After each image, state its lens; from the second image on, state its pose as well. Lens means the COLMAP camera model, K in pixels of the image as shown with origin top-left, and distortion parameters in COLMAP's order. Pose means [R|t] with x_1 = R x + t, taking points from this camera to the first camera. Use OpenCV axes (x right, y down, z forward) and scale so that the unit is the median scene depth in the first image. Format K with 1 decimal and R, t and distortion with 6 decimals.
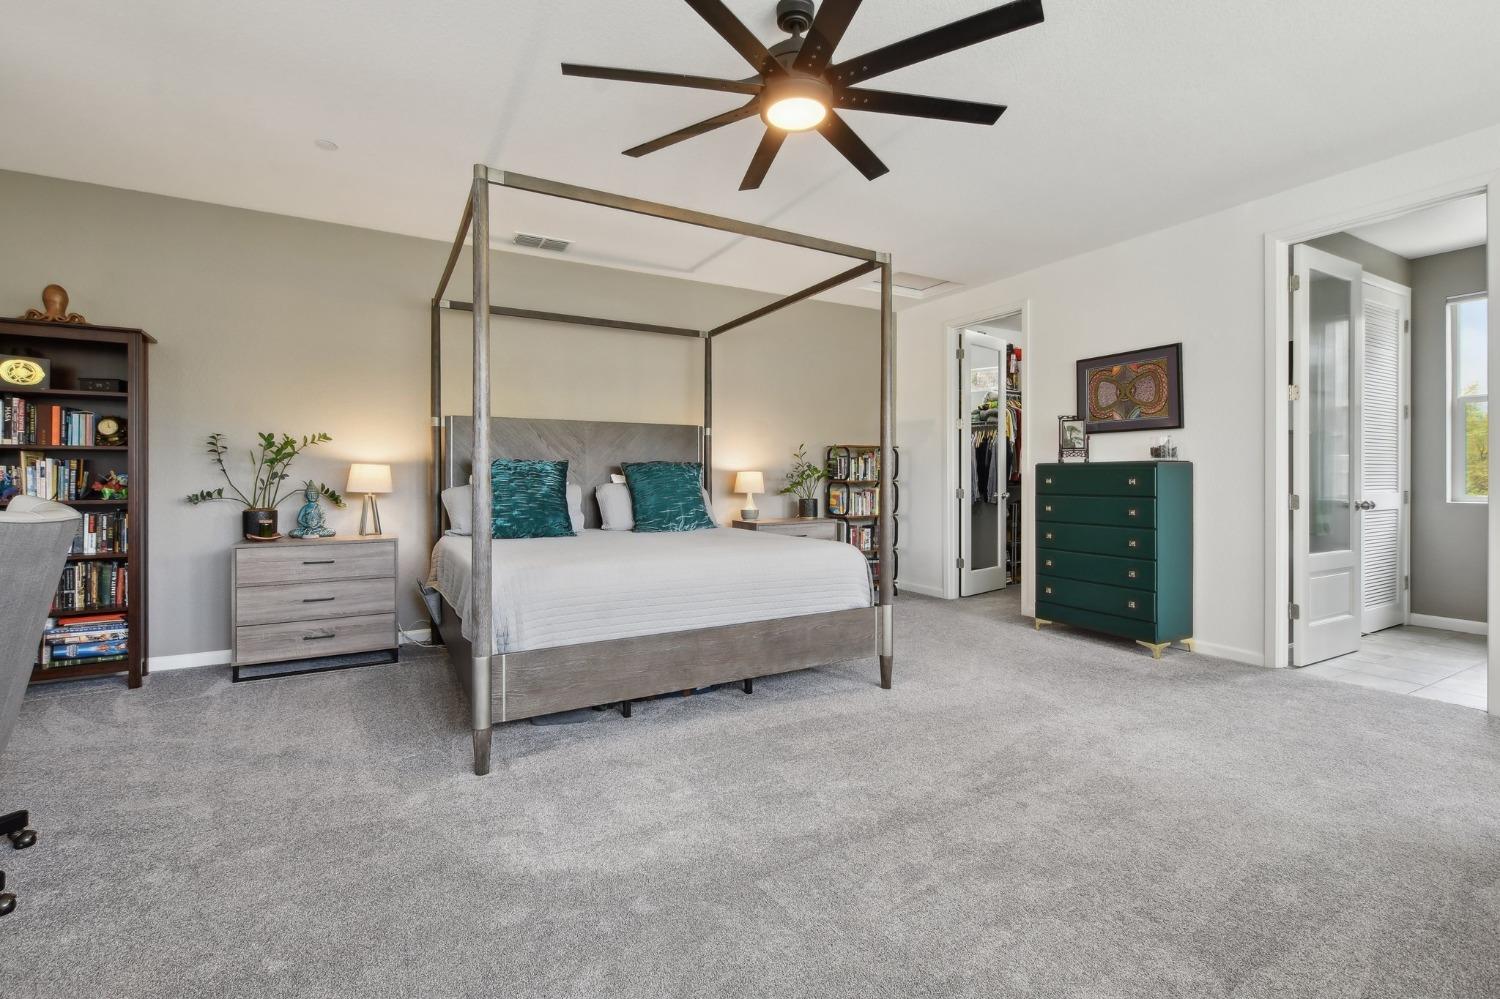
lens RADIAL K [[670.0, 0, 742.9], [0, 670.0, 489.7], [0, 0, 1]] dist [-0.018709, -0.001405]
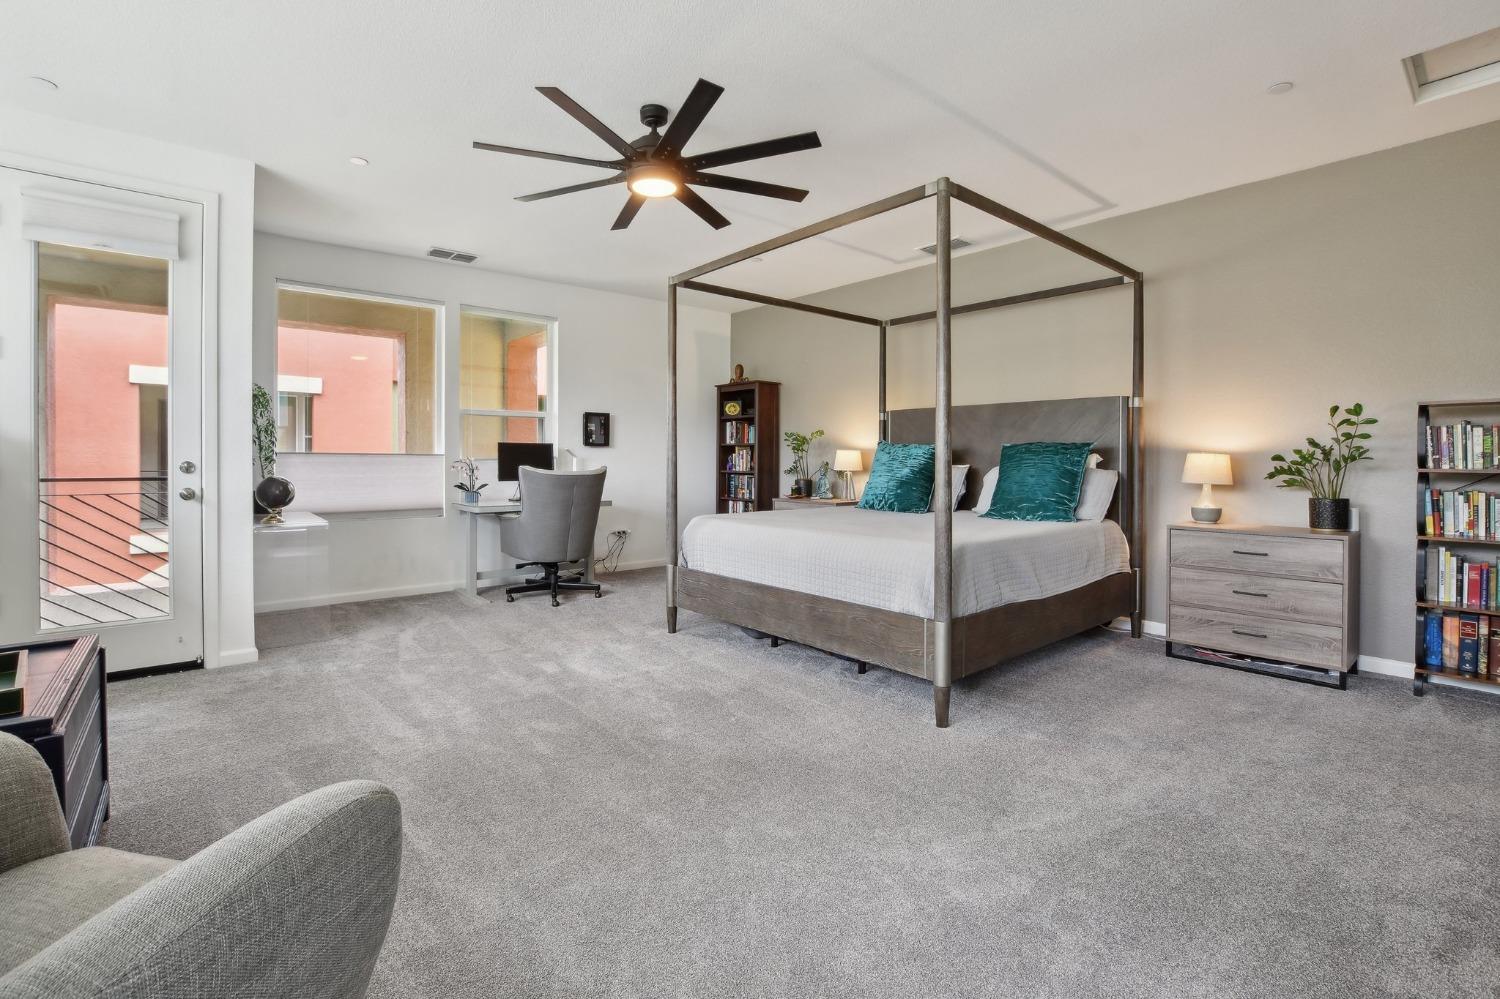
lens RADIAL K [[670.0, 0, 716.1], [0, 670.0, 459.2], [0, 0, 1]] dist [-0.018709, -0.001405]
pose [[0.163321, -0.004245, -0.986564, 0.840270], [-0.022342, 0.999718, -0.008000, -0.004591], [0.986320, 0.023348, 0.163181, 0.538006]]
